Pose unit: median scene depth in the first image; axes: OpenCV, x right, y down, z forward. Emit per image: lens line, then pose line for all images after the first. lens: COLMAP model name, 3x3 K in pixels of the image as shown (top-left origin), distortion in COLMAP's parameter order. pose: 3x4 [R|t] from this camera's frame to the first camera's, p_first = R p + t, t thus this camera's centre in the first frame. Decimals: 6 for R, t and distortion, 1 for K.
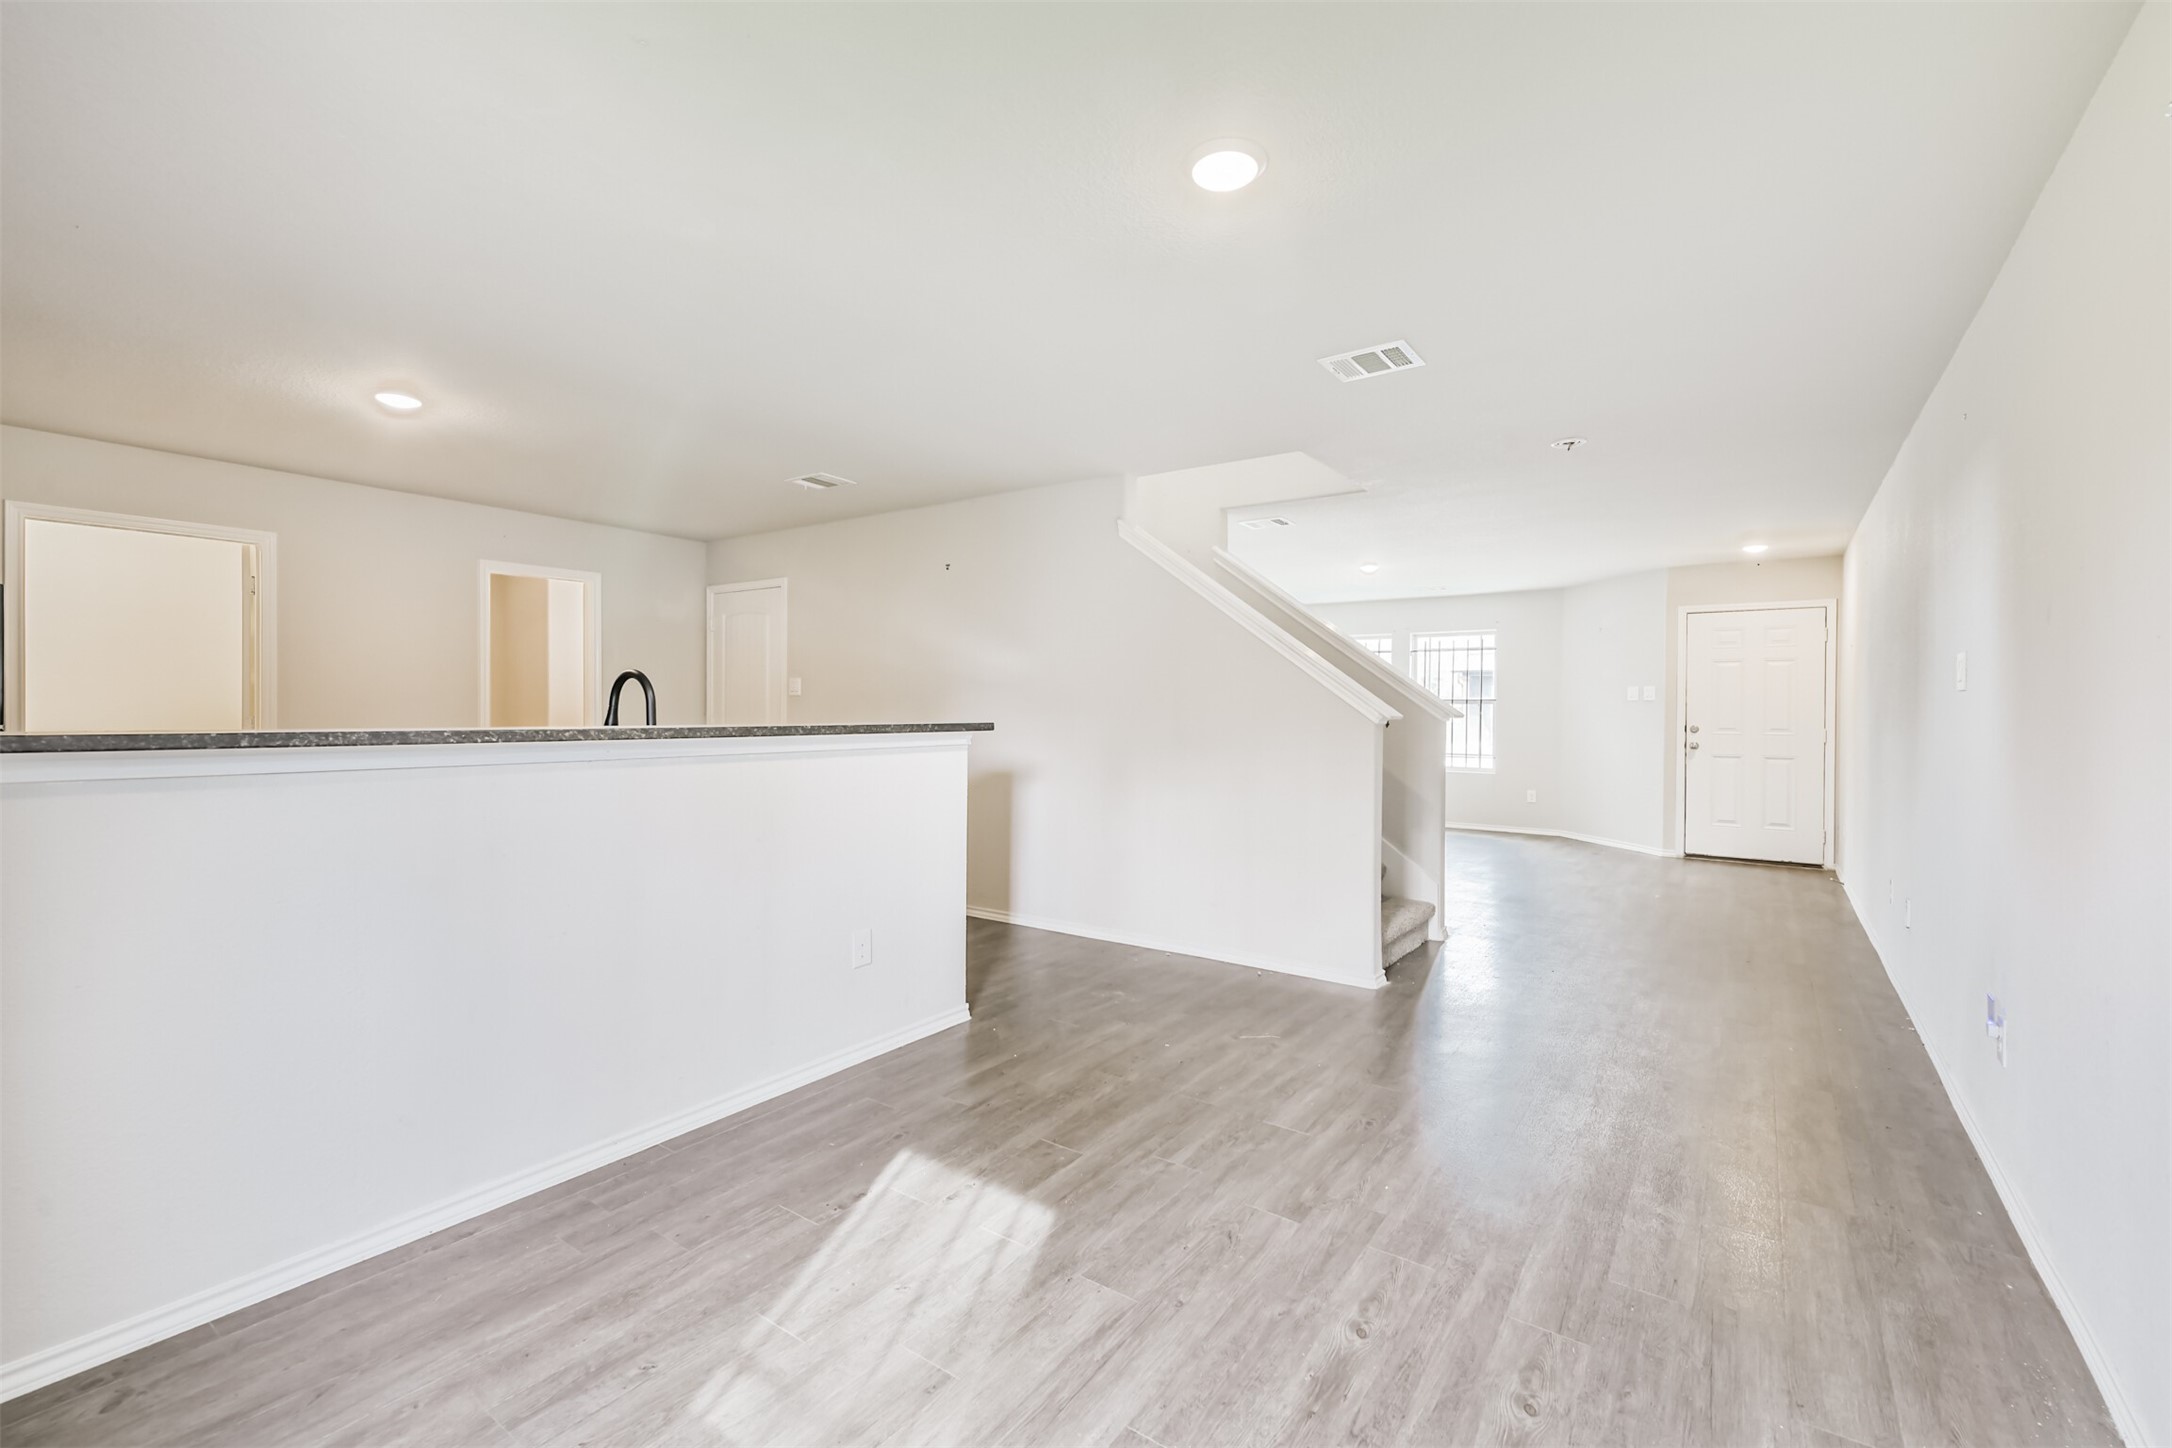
lens RADIAL K [[927.7, 0, 1109.1], [0, 927.7, 729.6], [0, 0, 1]] dist [0.012709, -0.002240]
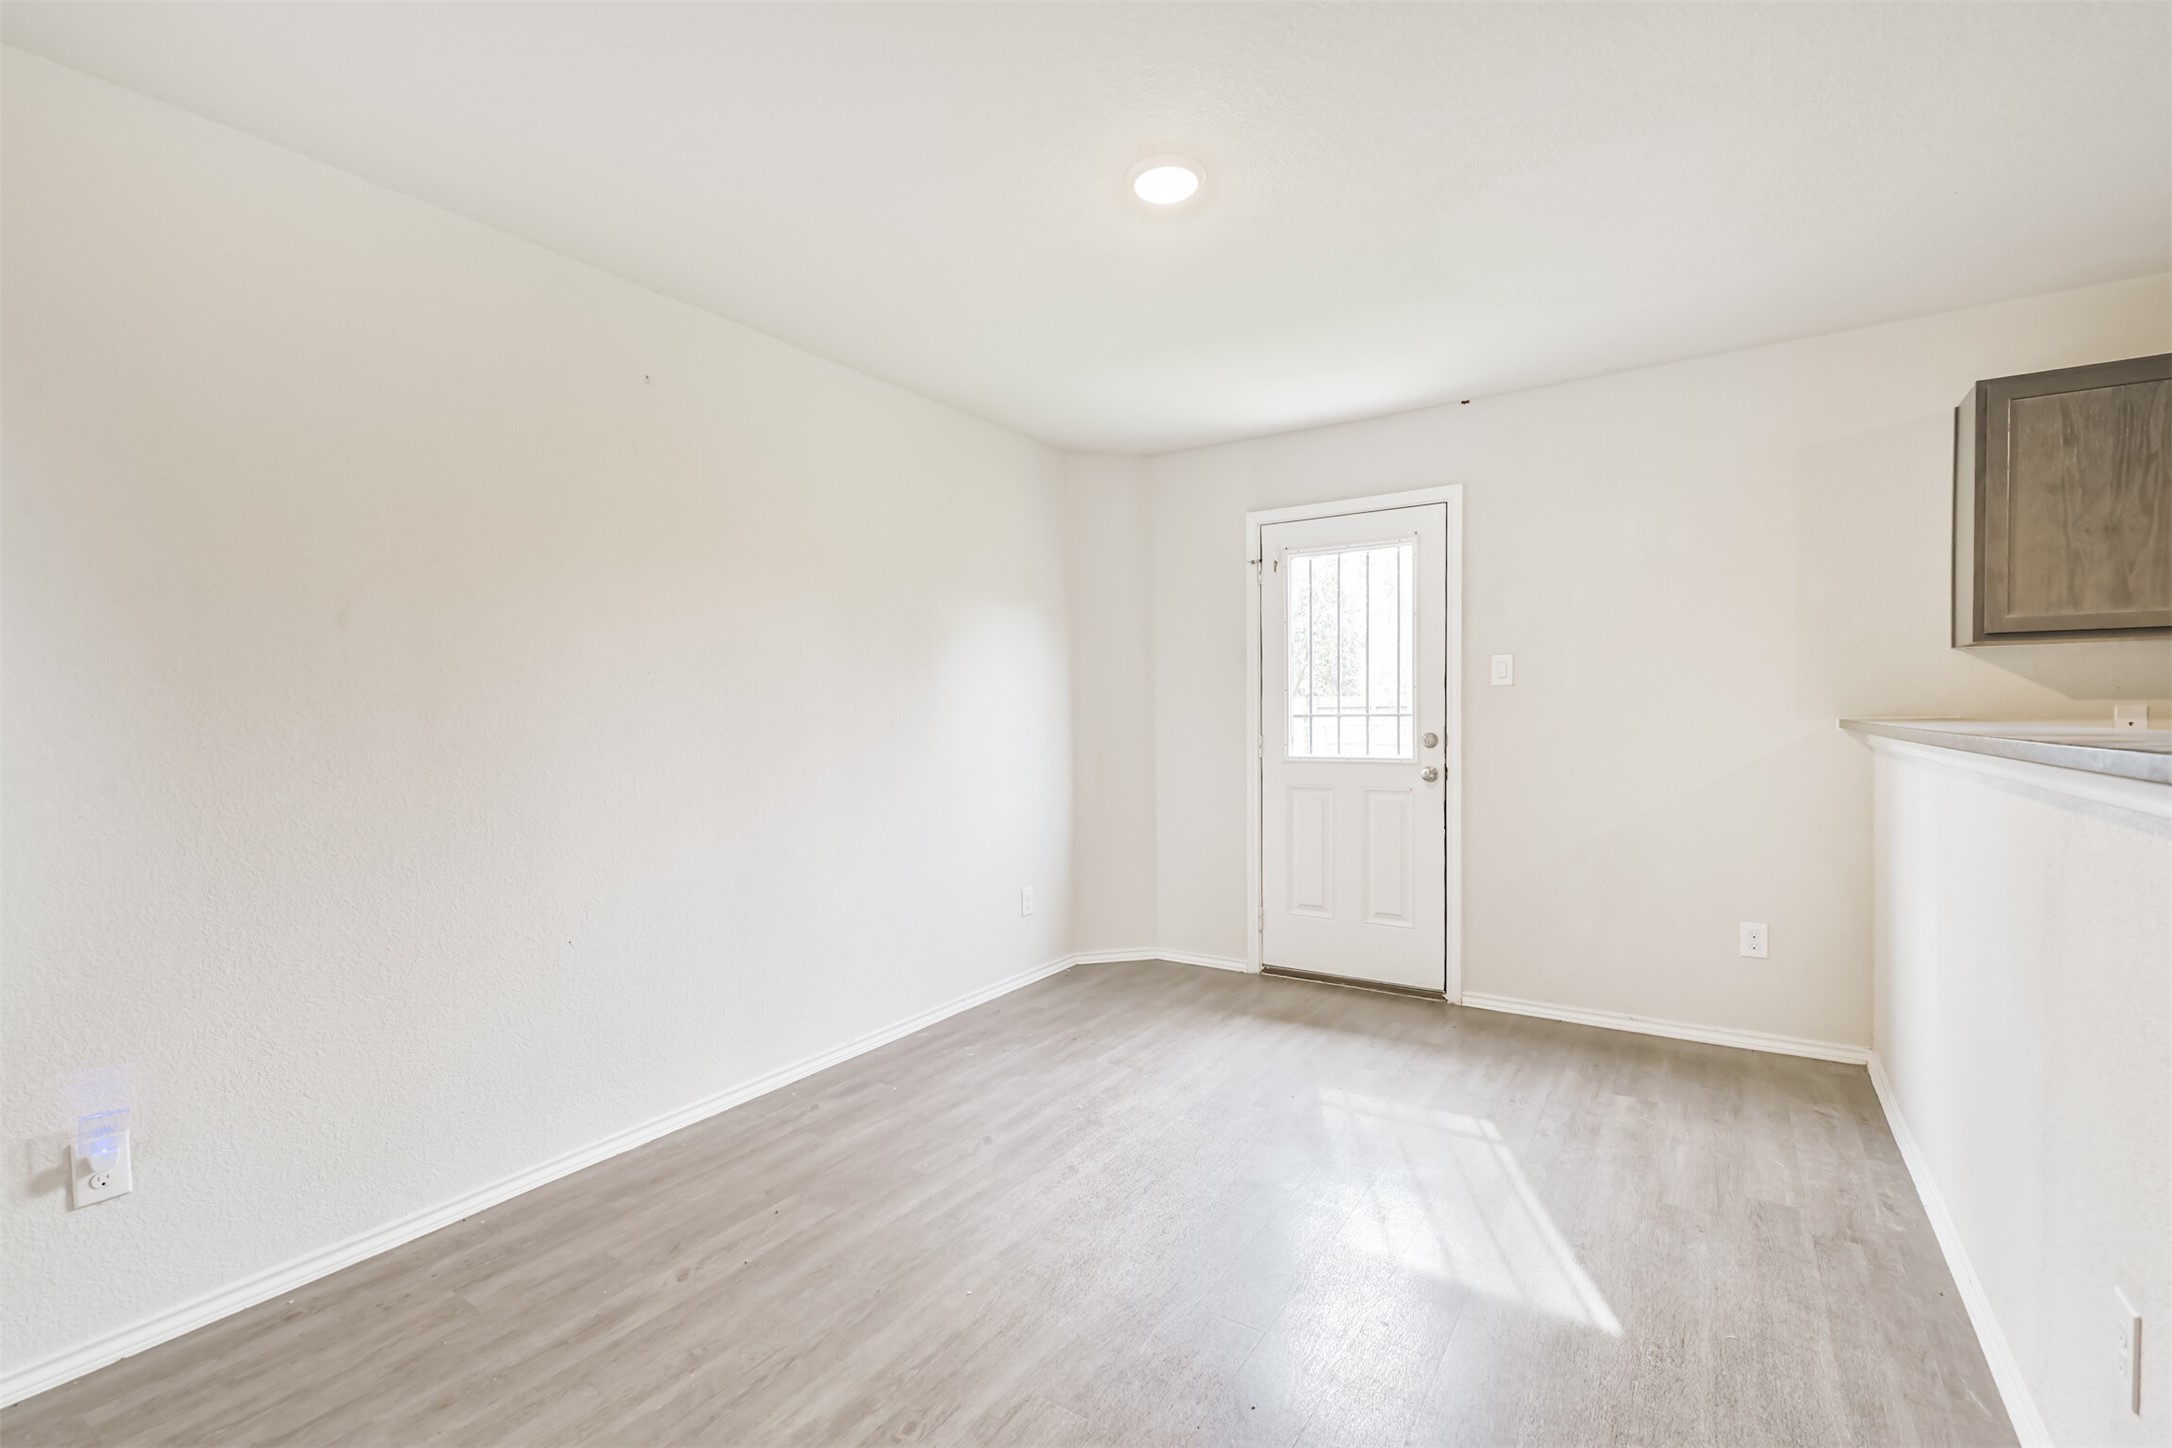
lens RADIAL K [[927.7, 0, 1103.7], [0, 927.7, 743.8], [0, 0, 1]] dist [0.012709, -0.002240]
pose [[-0.999355, 0.004536, -0.035624, 0.212850], [0.002500, 0.998372, 0.056991, -0.039025], [0.035824, 0.056866, -0.997739, 1.831710]]
